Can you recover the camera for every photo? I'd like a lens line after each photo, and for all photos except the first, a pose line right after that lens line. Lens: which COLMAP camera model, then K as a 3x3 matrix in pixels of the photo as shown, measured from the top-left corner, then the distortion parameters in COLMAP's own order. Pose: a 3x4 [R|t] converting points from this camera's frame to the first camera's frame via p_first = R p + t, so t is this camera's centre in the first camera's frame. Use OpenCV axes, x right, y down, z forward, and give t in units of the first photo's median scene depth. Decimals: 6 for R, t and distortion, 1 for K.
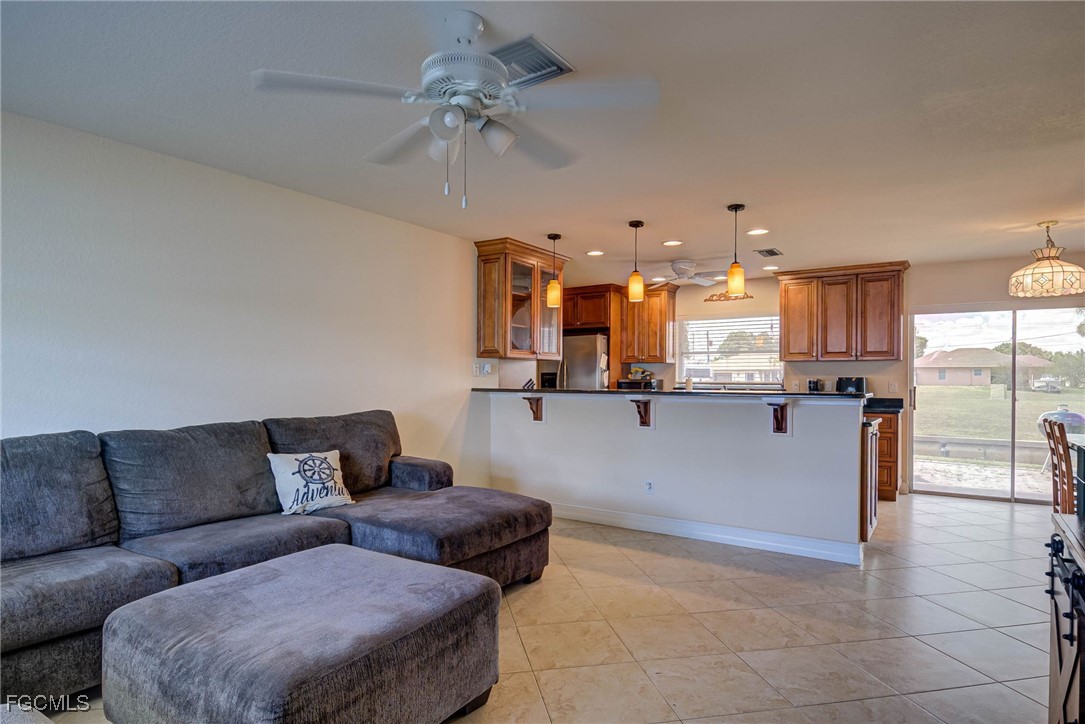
lens RADIAL K [[609.0, 0, 544.4], [0, 609.0, 384.9], [0, 0, 1]] dist [0.018018, -0.020330]
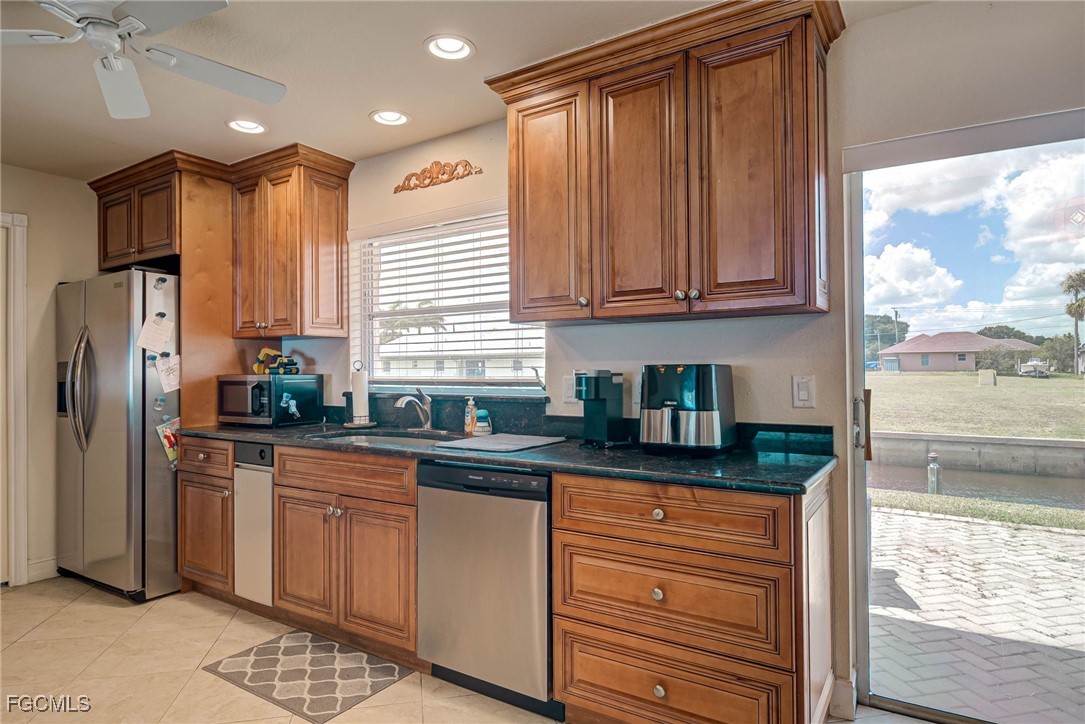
lens RADIAL K [[609.0, 0, 546.0], [0, 609.0, 366.2], [0, 0, 1]] dist [0.018018, -0.020330]
pose [[0.999676, -0.011846, 0.022545, 0.421171], [0.012171, 0.999824, -0.014304, -0.007612], [-0.022372, 0.014573, 0.999644, 0.667644]]
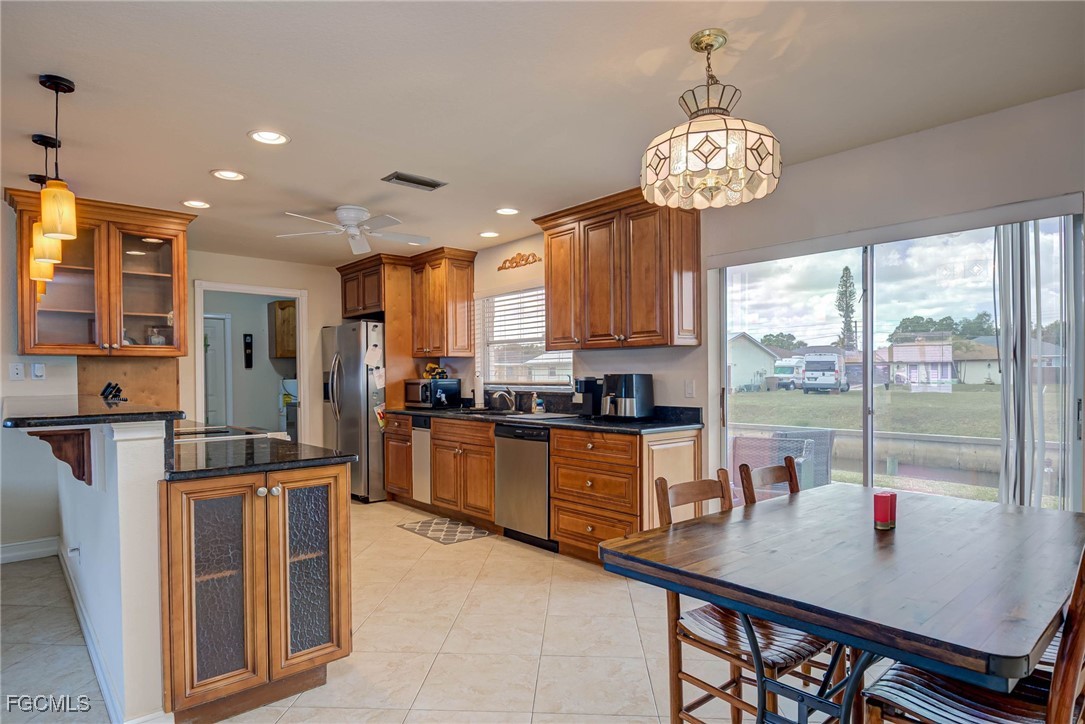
lens RADIAL K [[609.0, 0, 549.4], [0, 609.0, 388.6], [0, 0, 1]] dist [0.018018, -0.020330]
pose [[0.968582, -0.005895, -0.248626, 0.588205], [0.008826, 0.999904, 0.010675, -0.004642], [0.248540, -0.012534, 0.968541, 0.368635]]
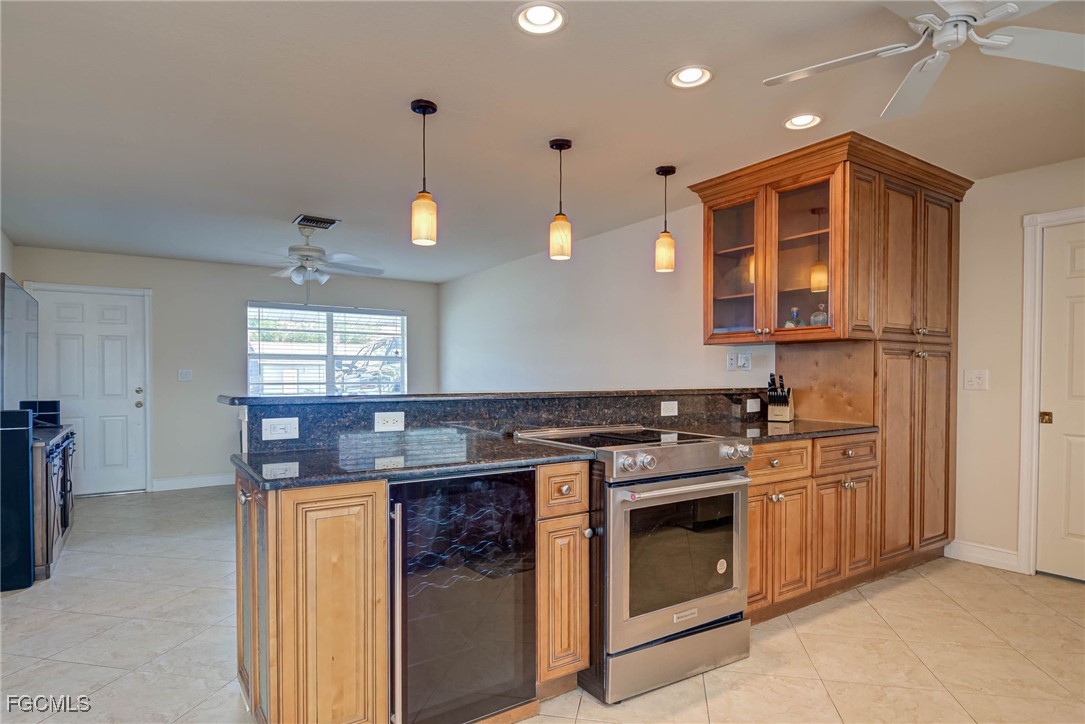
lens RADIAL K [[609.0, 0, 539.8], [0, 609.0, 385.1], [0, 0, 1]] dist [0.018018, -0.020330]
pose [[-0.385606, 0.013516, -0.922565, 0.566315], [-0.011809, 0.999739, 0.019583, -0.006382], [0.922588, 0.018445, -0.385345, 0.891001]]
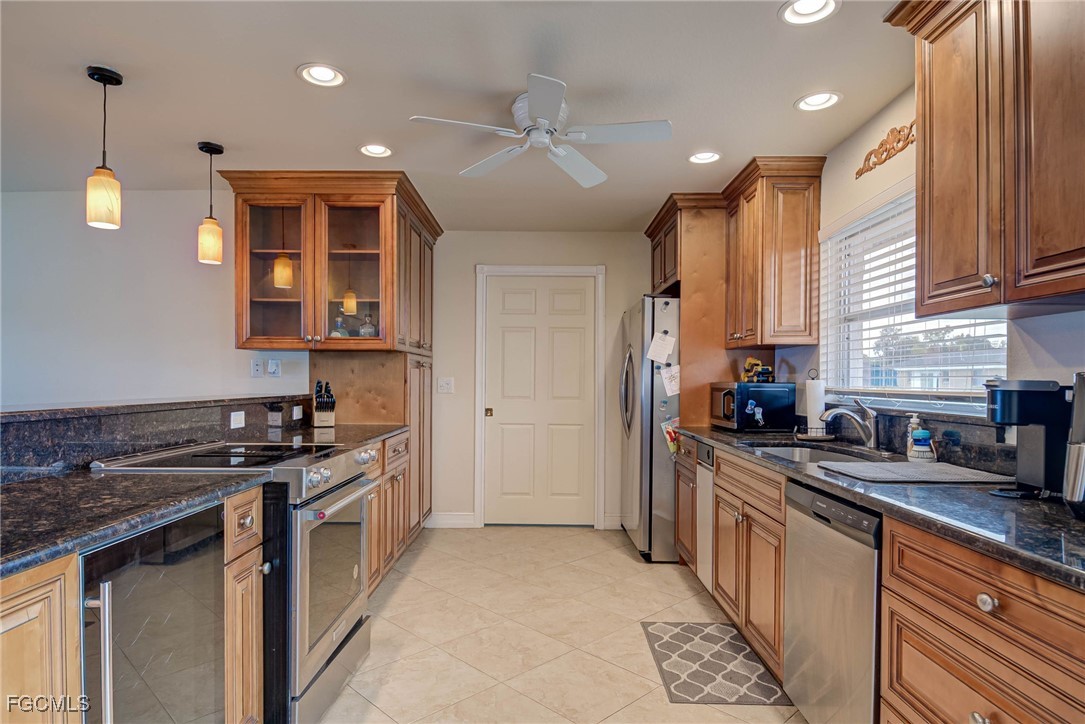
lens RADIAL K [[609.0, 0, 539.5], [0, 609.0, 384.7], [0, 0, 1]] dist [0.018018, -0.020330]
pose [[0.546635, 0.004823, -0.837357, 0.558304], [-0.010814, 0.999941, -0.001301, -0.006011], [0.837301, 0.009766, 0.546655, 0.737235]]
